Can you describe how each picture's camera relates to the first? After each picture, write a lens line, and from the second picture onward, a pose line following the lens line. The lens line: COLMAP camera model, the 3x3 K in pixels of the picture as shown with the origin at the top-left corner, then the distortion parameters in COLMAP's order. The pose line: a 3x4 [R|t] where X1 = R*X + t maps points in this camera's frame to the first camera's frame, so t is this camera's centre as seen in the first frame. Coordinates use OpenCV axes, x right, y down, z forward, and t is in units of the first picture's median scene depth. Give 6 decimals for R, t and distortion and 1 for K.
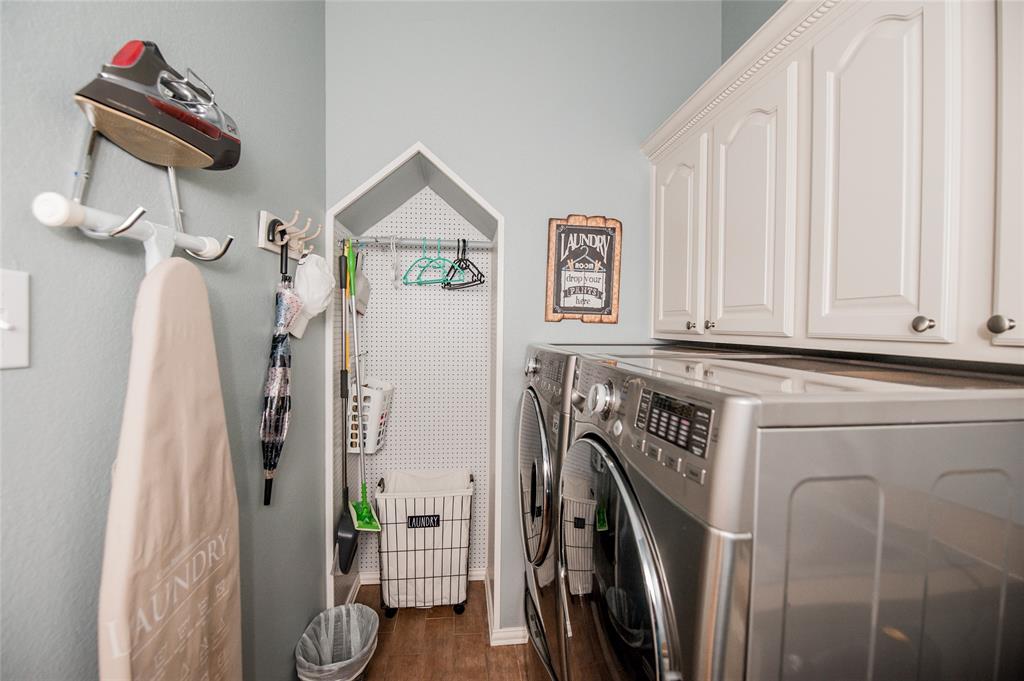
lens RADIAL K [[440.8, 0, 512.9], [0, 440.8, 337.5], [0, 0, 1]] dist [-0.001302, -0.009379]
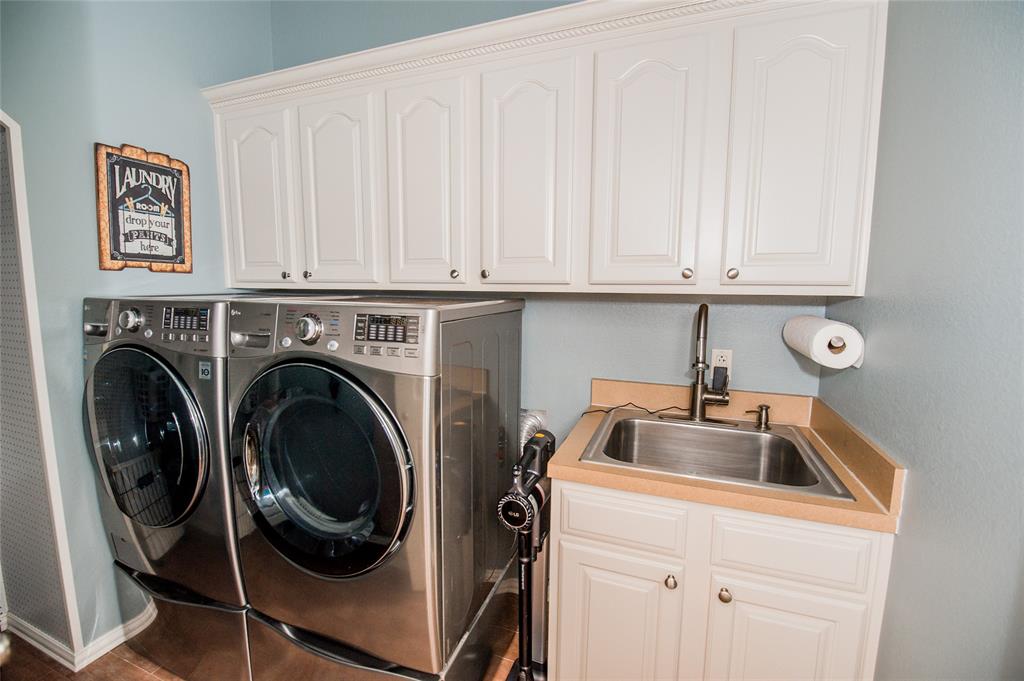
lens RADIAL K [[440.8, 0, 512.9], [0, 440.8, 337.5], [0, 0, 1]] dist [-0.001302, -0.009379]
pose [[0.457451, -0.115956, 0.881642, -0.311398], [0.023131, 0.992678, 0.118558, 0.010605], [-0.888934, -0.033842, 0.456783, -0.068234]]
